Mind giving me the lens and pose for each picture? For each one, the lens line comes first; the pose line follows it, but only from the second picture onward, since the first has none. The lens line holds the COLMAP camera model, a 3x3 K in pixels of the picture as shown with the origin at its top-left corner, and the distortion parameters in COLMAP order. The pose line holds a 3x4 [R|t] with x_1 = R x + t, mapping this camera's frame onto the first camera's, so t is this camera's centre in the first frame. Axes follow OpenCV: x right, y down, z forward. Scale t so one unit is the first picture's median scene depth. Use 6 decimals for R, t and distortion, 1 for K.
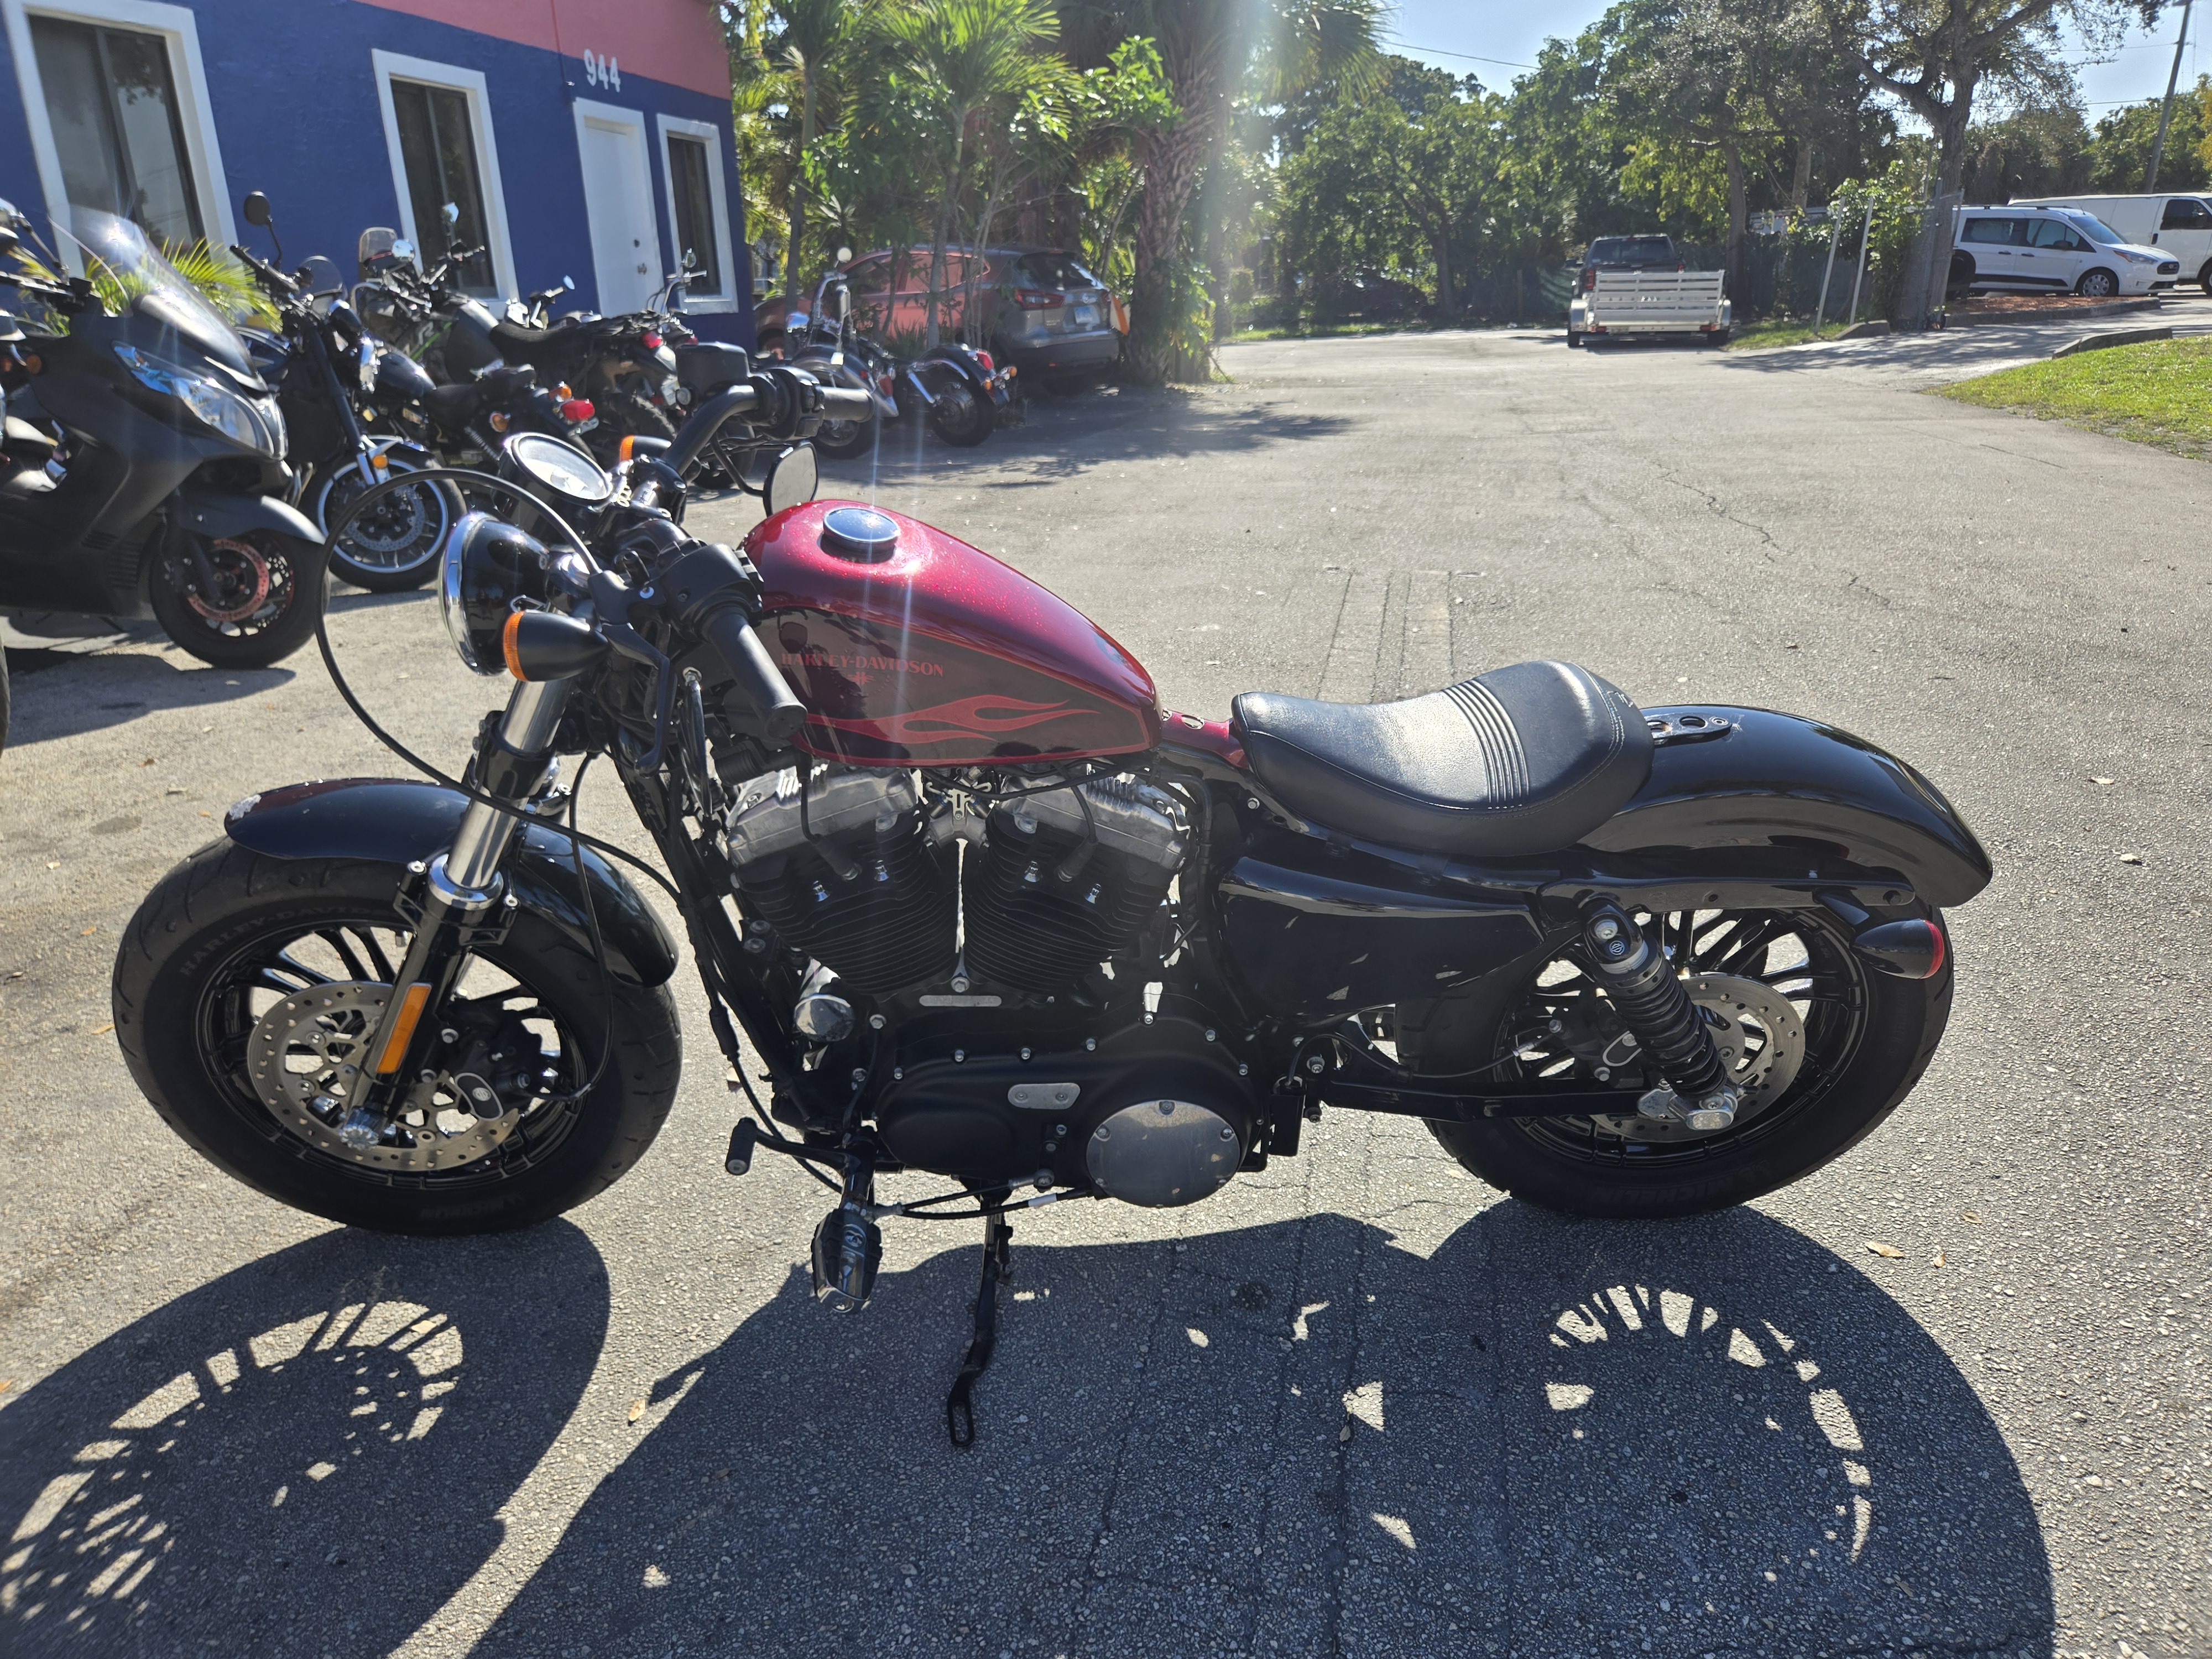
lens RADIAL K [[1501.2, 0, 1123.4], [0, 1501.2, 781.6], [0, 0, 1]] dist [0.058675, -0.050187]
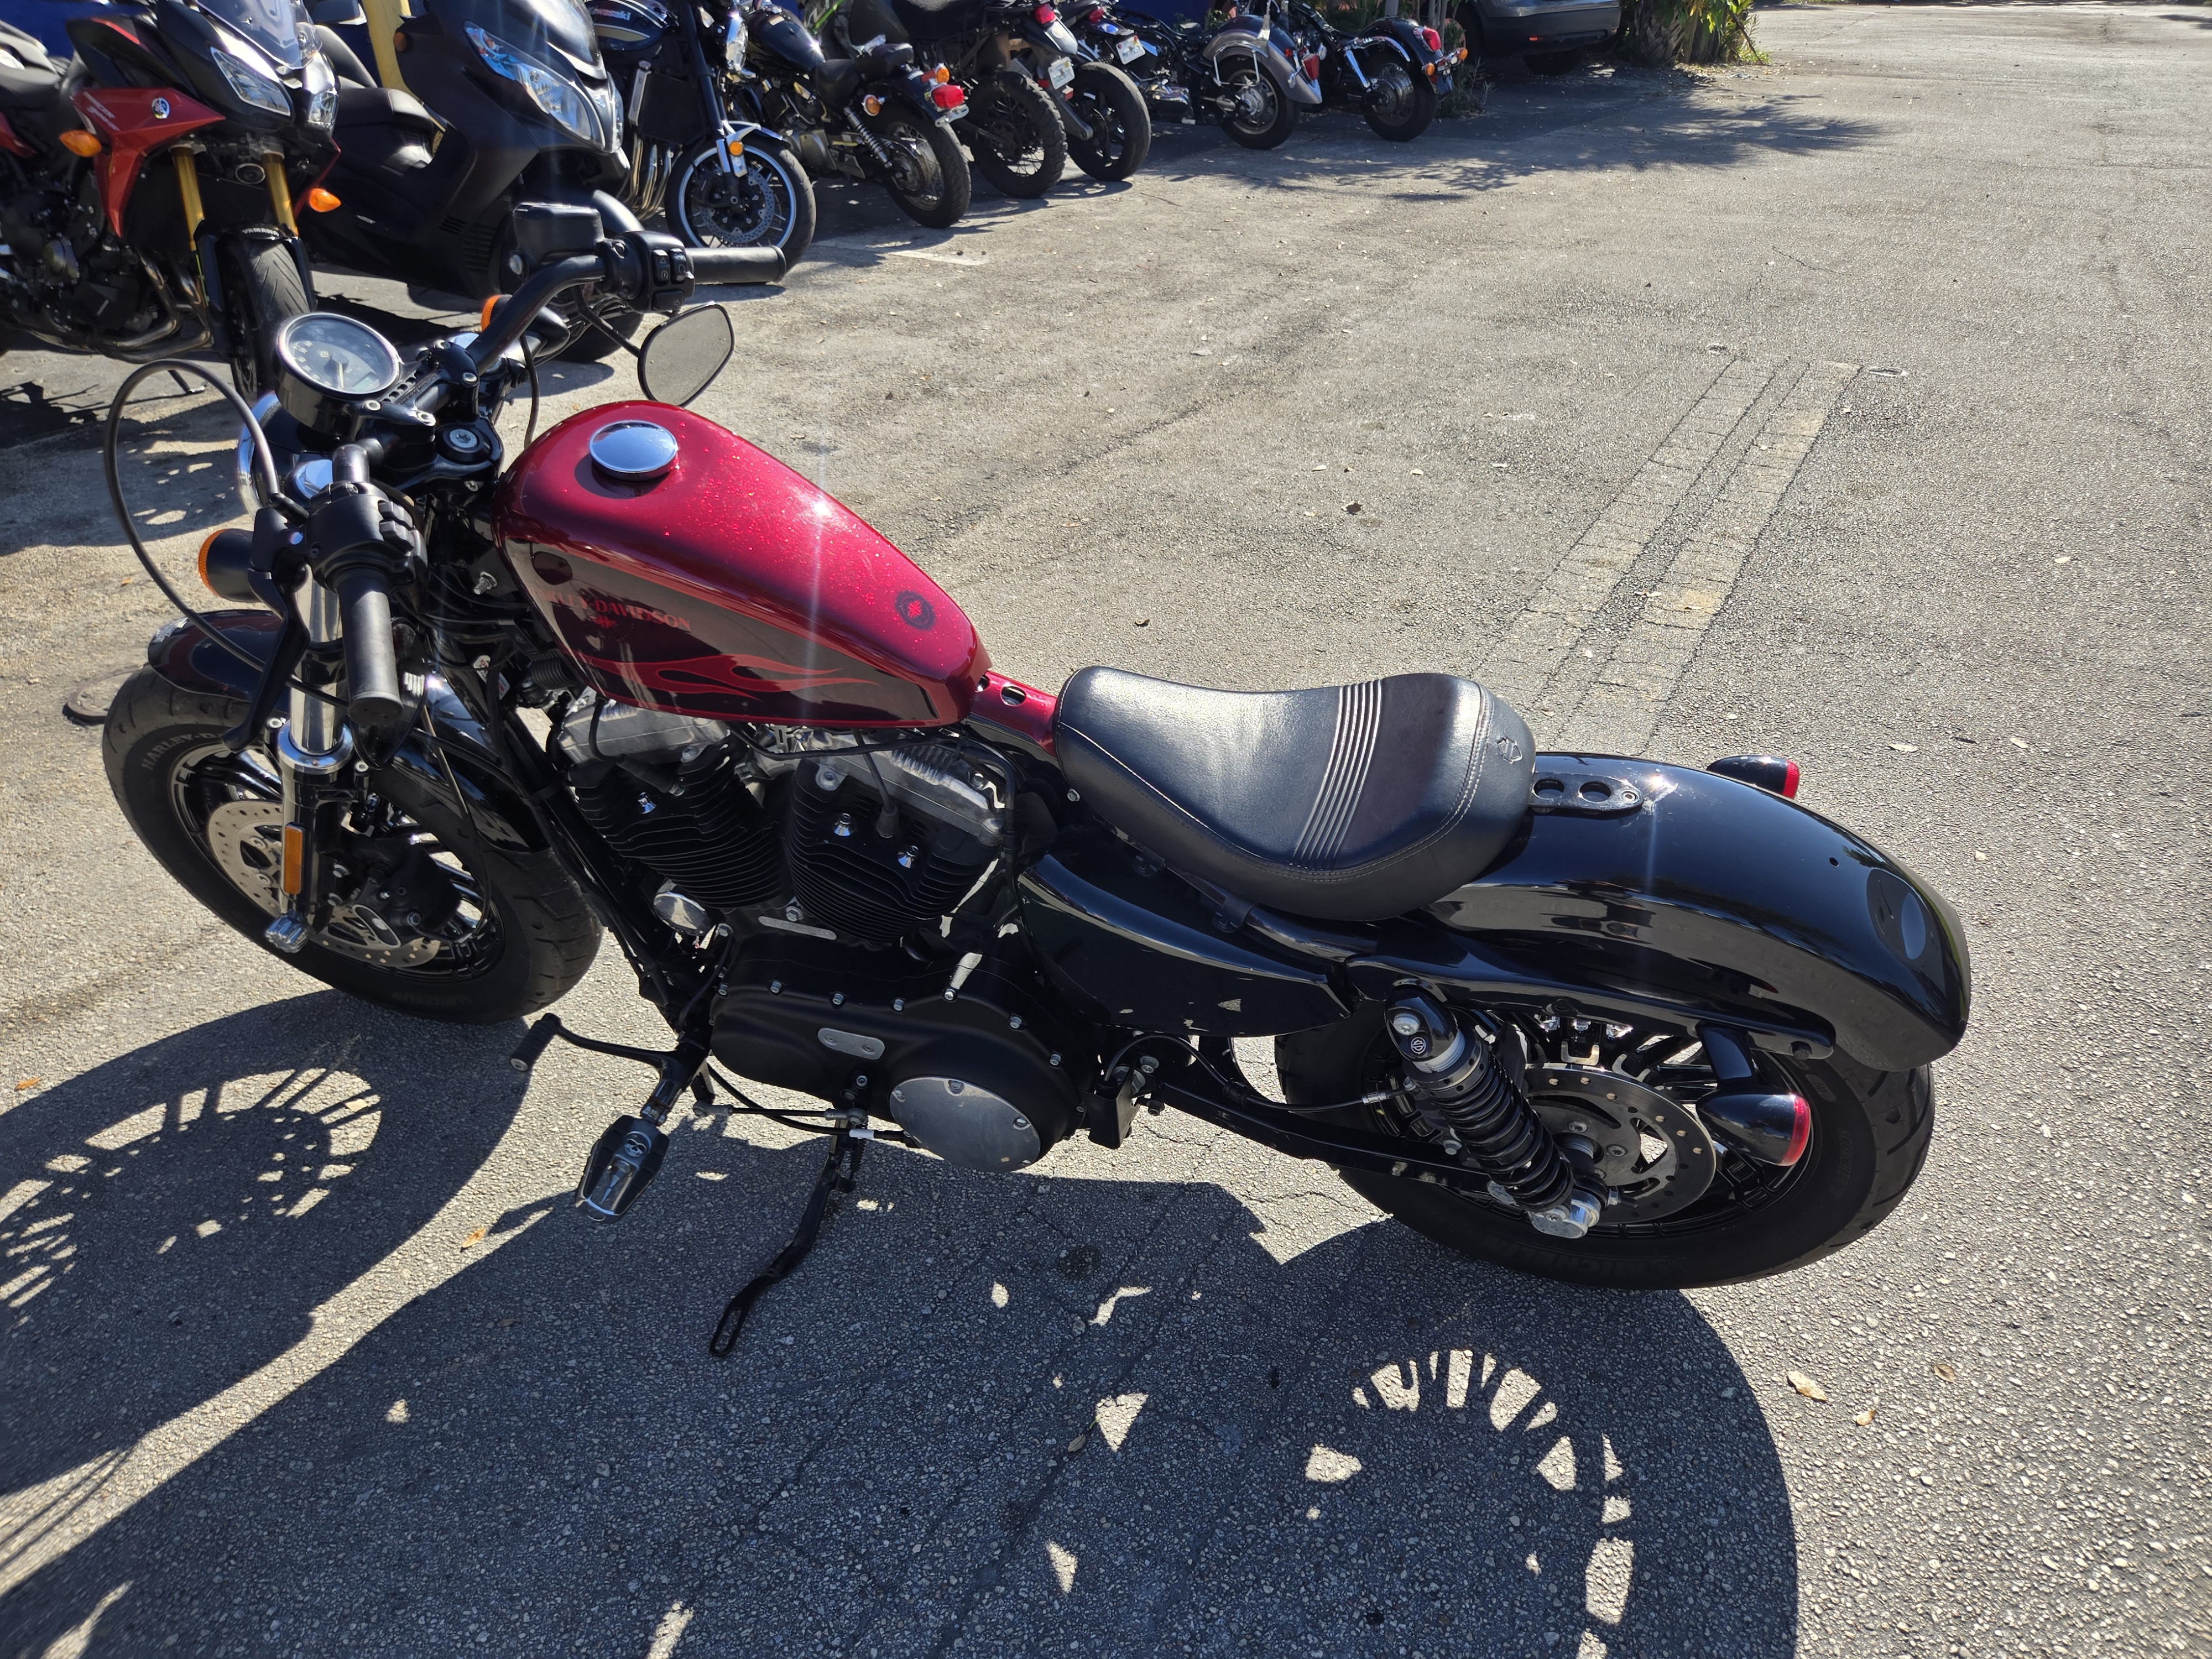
lens RADIAL K [[1501.2, 0, 1130.3], [0, 1501.2, 808.4], [0, 0, 1]] dist [0.058675, -0.050187]
pose [[0.952947, 0.175933, -0.246859, 0.311514], [-0.120071, 0.966810, 0.225524, -0.167430], [0.278343, -0.185271, 0.942443, 0.153300]]
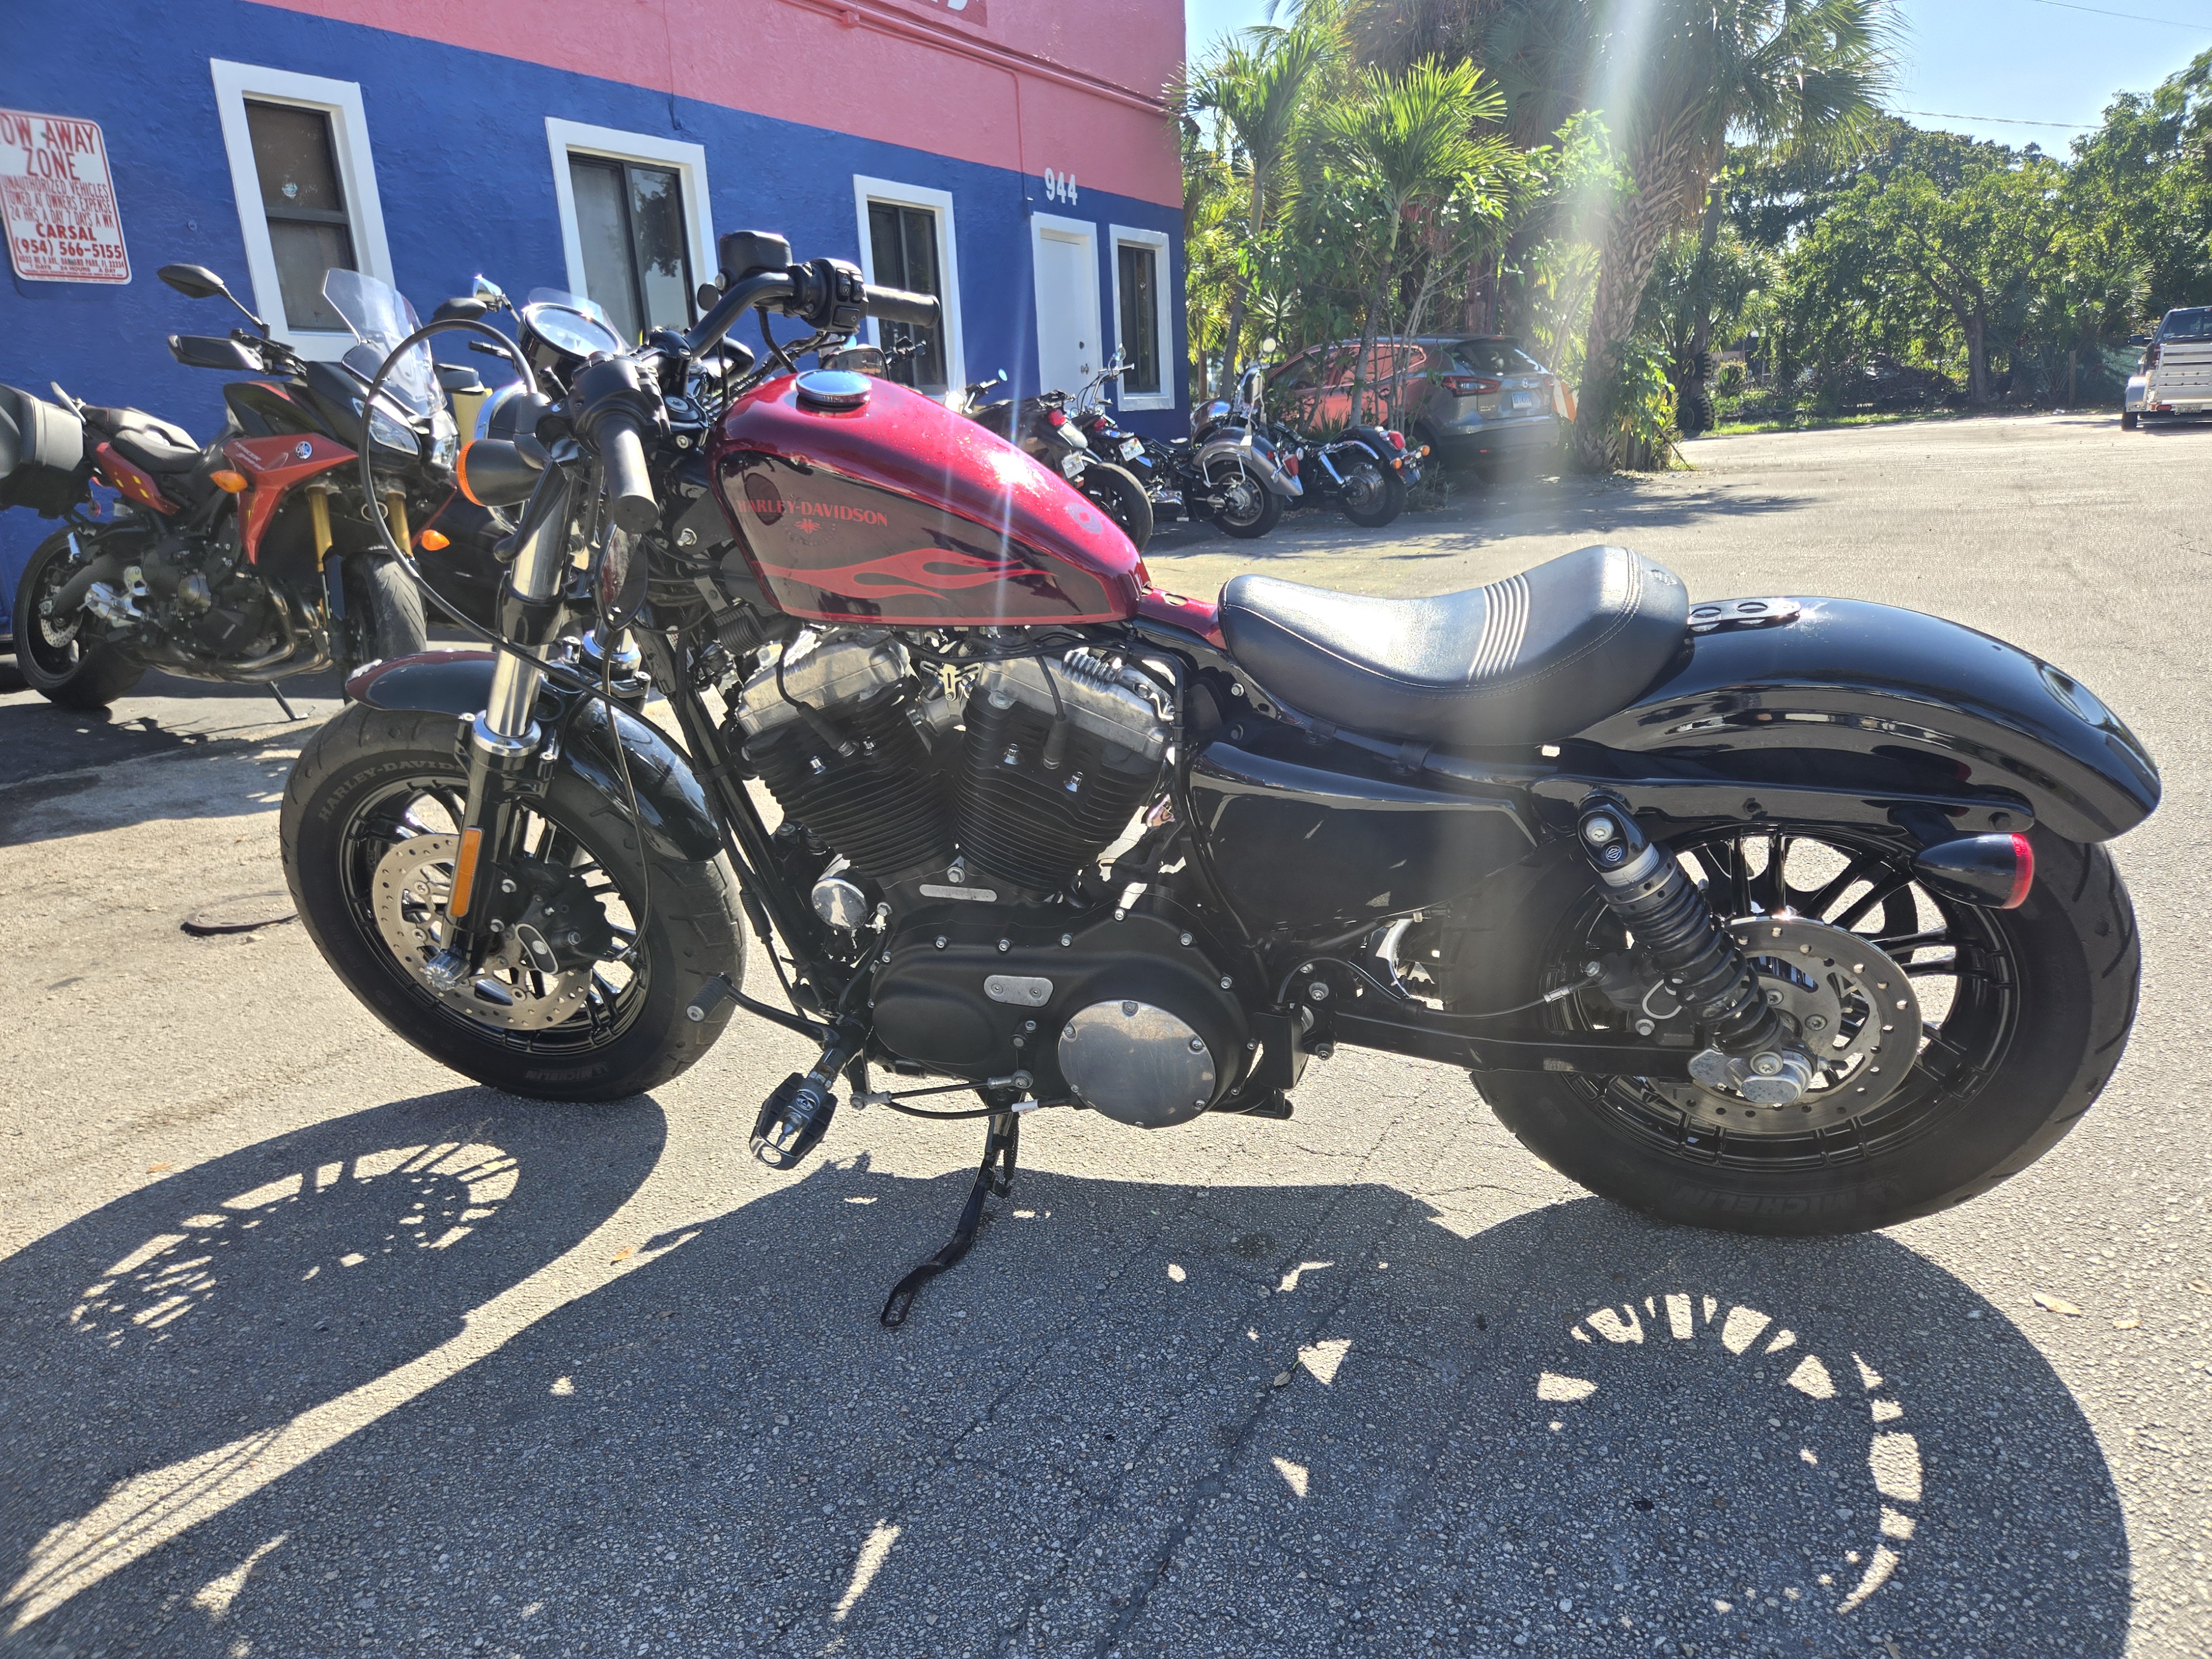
lens RADIAL K [[1501.2, 0, 1115.9], [0, 1501.2, 808.4], [0, 0, 1]] dist [0.058675, -0.050187]
pose [[0.954770, 0.048534, -0.293358, 0.268756], [-0.063153, 0.997179, -0.040561, 0.119629], [0.290562, 0.057253, 0.955142, 0.080840]]
